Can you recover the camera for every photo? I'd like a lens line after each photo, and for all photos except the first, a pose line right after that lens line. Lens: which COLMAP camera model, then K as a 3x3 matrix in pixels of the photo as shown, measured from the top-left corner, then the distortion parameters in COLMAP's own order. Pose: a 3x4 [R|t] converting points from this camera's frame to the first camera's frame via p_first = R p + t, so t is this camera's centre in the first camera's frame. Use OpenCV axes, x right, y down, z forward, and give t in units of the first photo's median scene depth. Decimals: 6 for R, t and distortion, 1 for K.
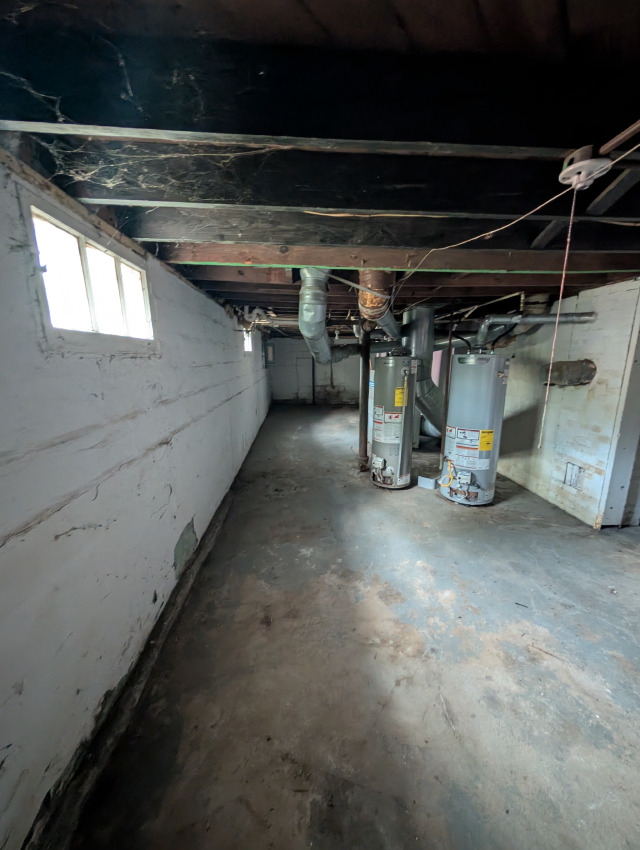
lens RADIAL K [[321.0, 0, 320.1], [0, 321.0, 425.9], [0, 0, 1]] dist [-0.001638, 0.000334]
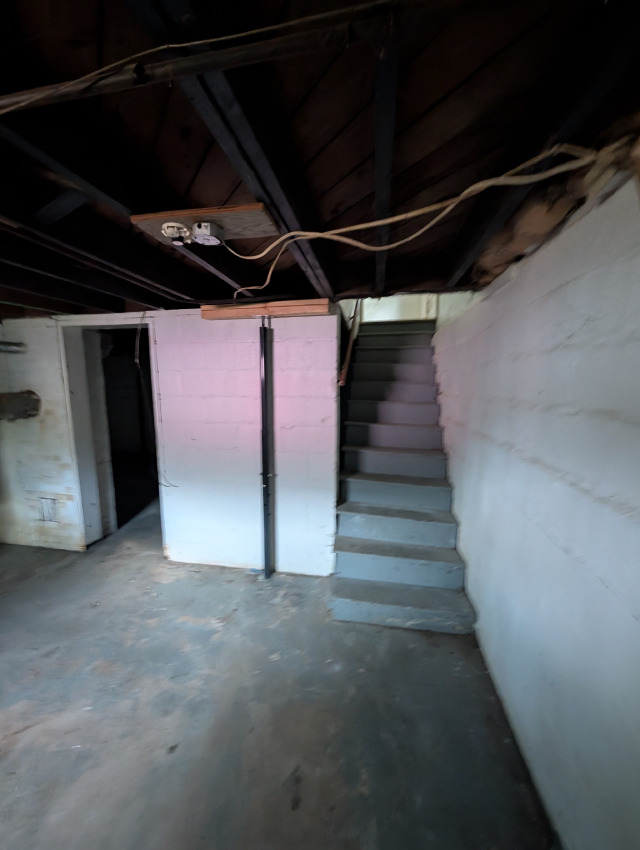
lens RADIAL K [[318.1, 0, 323.0], [0, 318.1, 424.2], [0, 0, 1]] dist [-0.000192, 0.000068]
pose [[0.248132, -0.118437, 0.961459, 0.106693], [0.209058, 0.975658, 0.066232, 0.013538], [-0.945899, 0.184567, 0.266852, -0.076504]]
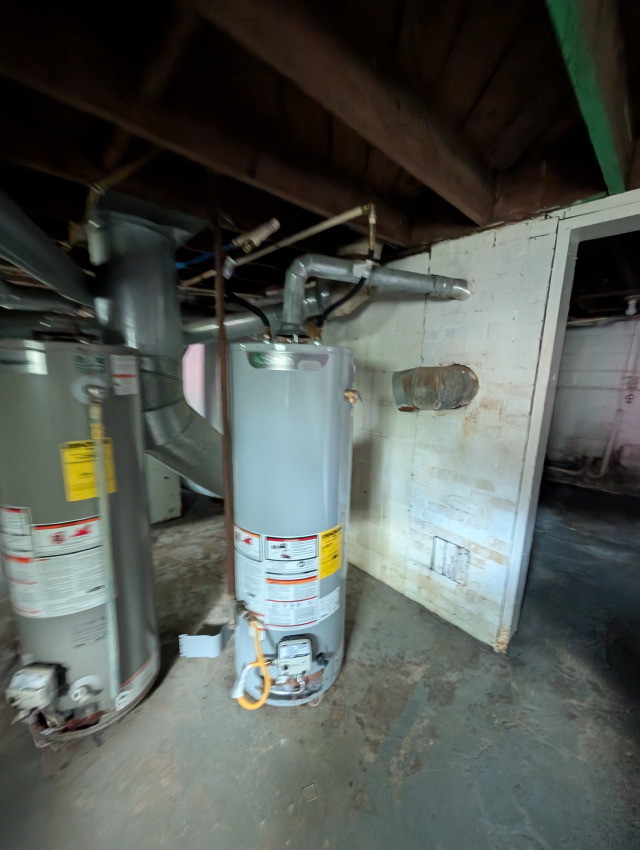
lens RADIAL K [[318.1, 0, 323.0], [0, 318.1, 424.2], [0, 0, 1]] dist [-0.000192, 0.000068]
pose [[0.764377, -0.092727, 0.638067, 0.257651], [0.110083, 0.993843, 0.012555, -0.125642], [-0.635302, 0.060644, 0.769879, 0.672043]]
